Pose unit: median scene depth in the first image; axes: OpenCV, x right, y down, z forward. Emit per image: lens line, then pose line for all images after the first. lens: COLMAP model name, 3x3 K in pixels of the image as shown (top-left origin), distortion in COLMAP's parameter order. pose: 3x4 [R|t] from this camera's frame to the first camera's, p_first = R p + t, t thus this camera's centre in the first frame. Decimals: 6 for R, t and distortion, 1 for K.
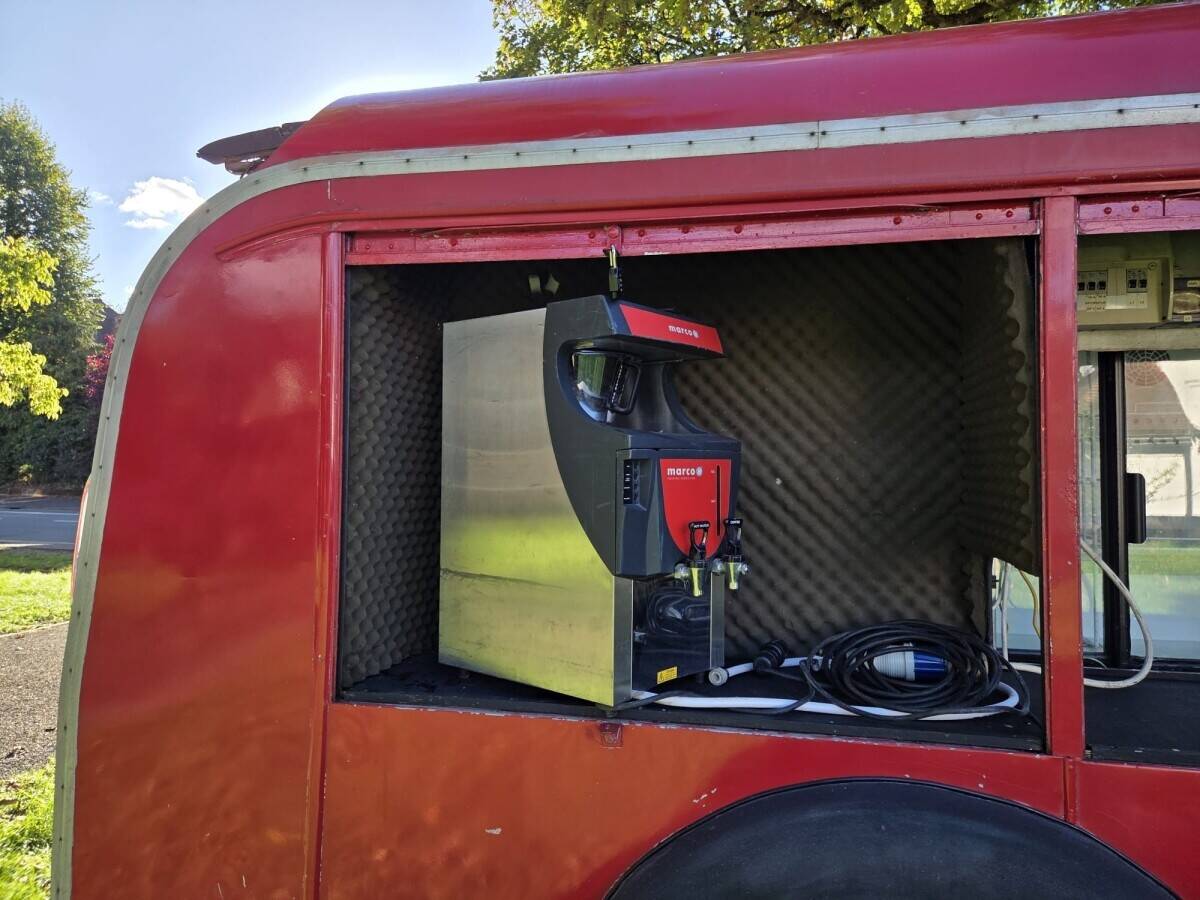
lens RADIAL K [[821.6, 0, 600.0], [0, 821.6, 450.0], [0, 0, 1]] dist [0.111190, -0.112176]
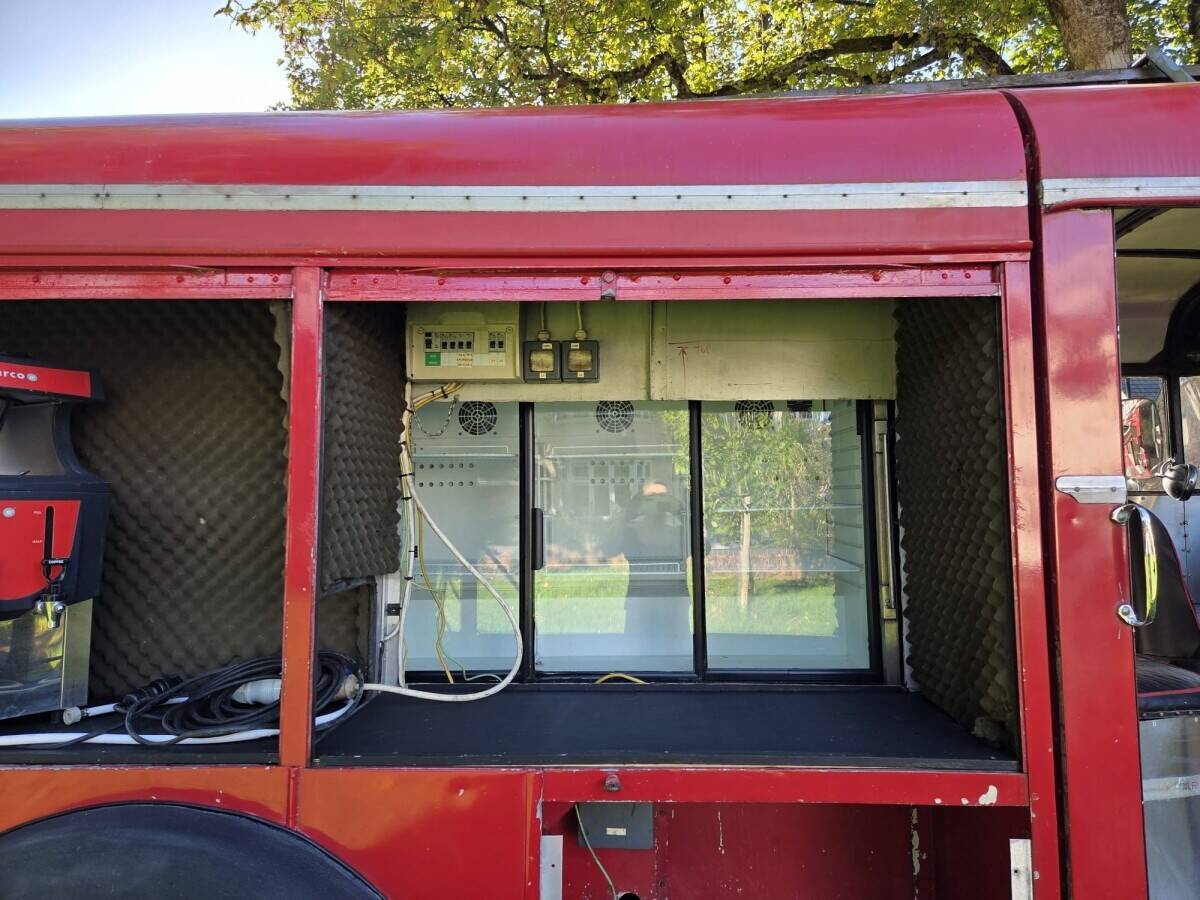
lens RADIAL K [[821.6, 0, 600.0], [0, 821.6, 450.0], [0, 0, 1]] dist [0.111190, -0.112176]
pose [[0.984465, 0.002189, 0.175569, 0.698058], [0.006664, 0.998736, -0.049817, 0.006382], [-0.175457, 0.050213, 0.983206, -0.160519]]
